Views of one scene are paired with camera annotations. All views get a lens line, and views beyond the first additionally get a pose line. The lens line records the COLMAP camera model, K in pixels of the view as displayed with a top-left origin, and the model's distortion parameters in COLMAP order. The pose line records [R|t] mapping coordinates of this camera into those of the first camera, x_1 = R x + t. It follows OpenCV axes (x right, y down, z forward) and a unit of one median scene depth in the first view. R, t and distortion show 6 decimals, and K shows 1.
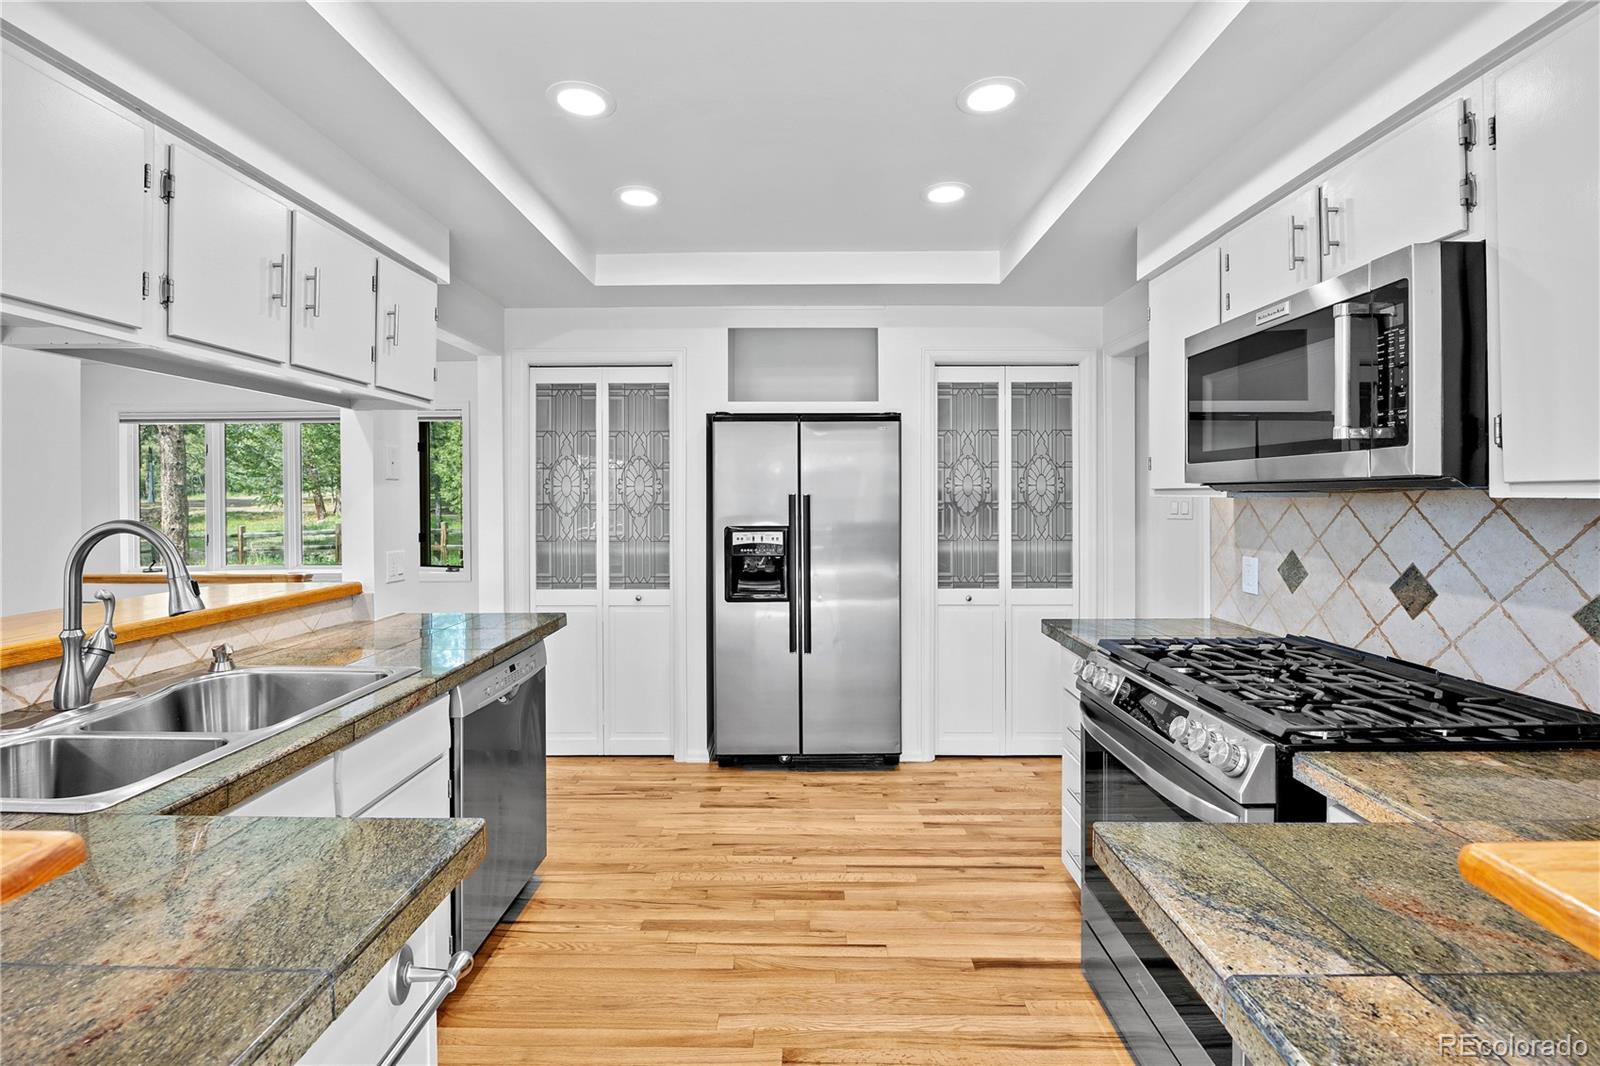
lens RADIAL K [[697.0, 0, 795.6], [0, 697.0, 502.3], [0, 0, 1]] dist [-0.011758, -0.002159]
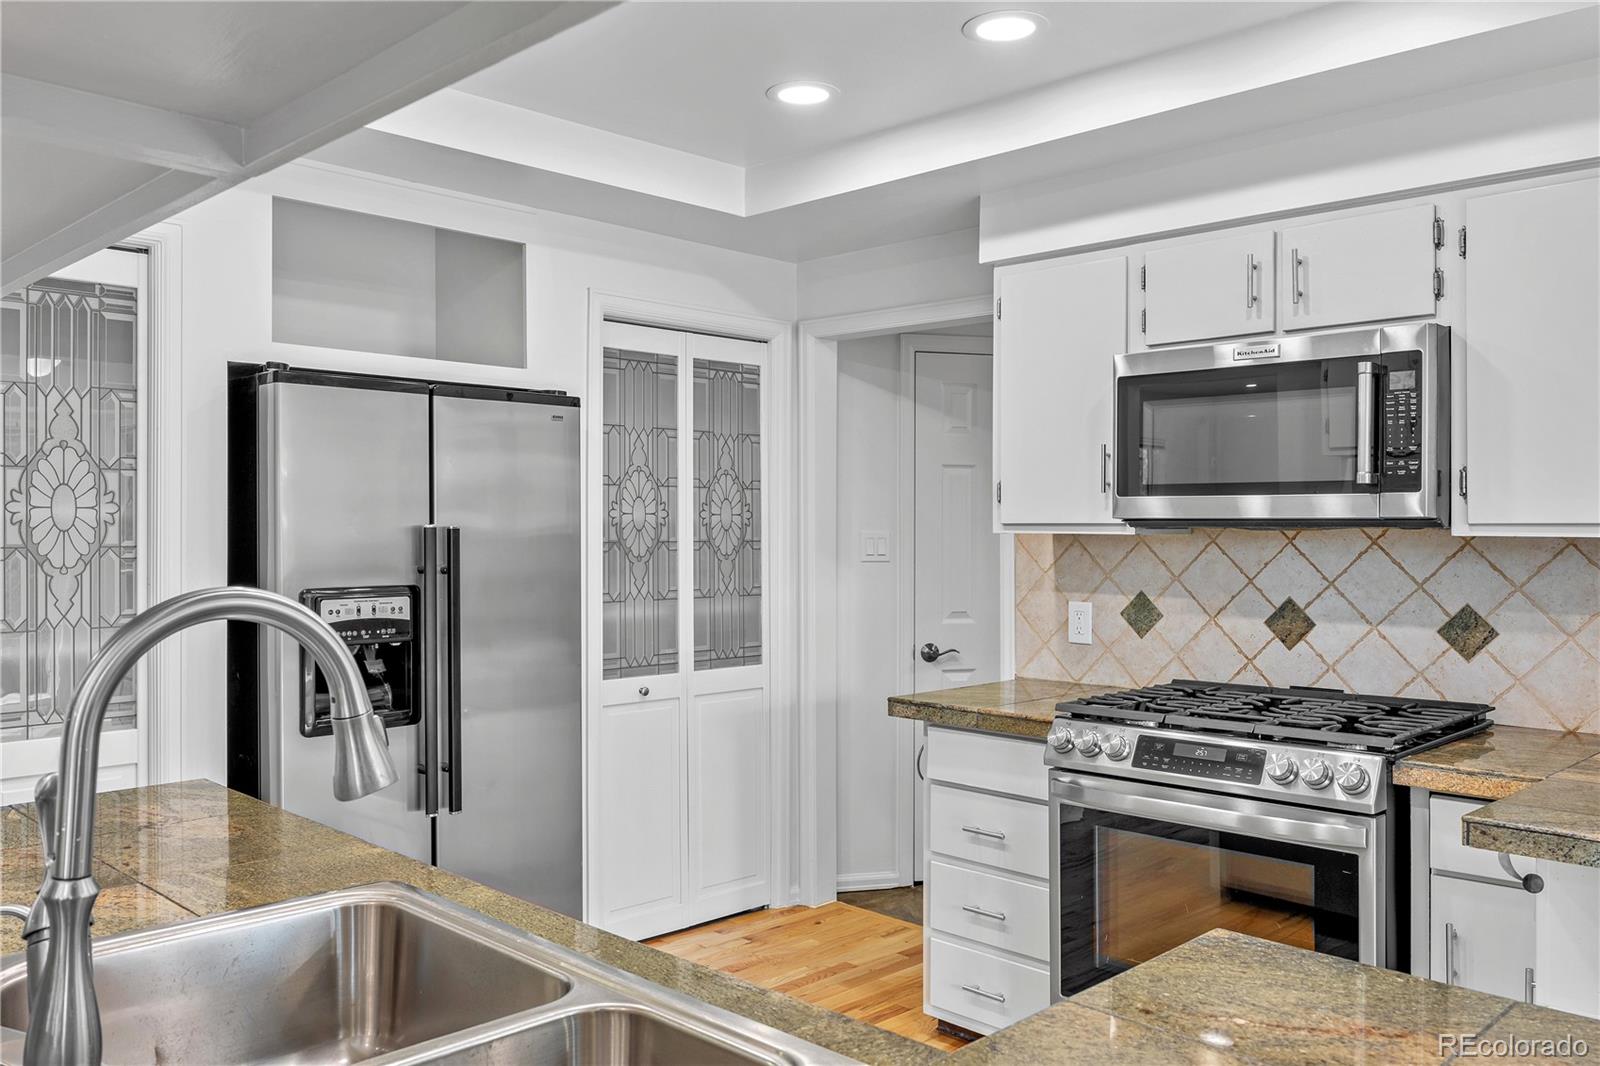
lens RADIAL K [[1292.1, 0, 802.9], [0, 1292.1, 532.3], [0, 0, 1]] dist [0.001064, -0.003697]
pose [[0.694358, 0.001511, 0.719628, -0.788717], [0.002381, 0.999988, -0.004396, -0.002856], [-0.719626, 0.004766, 0.694346, 0.120713]]
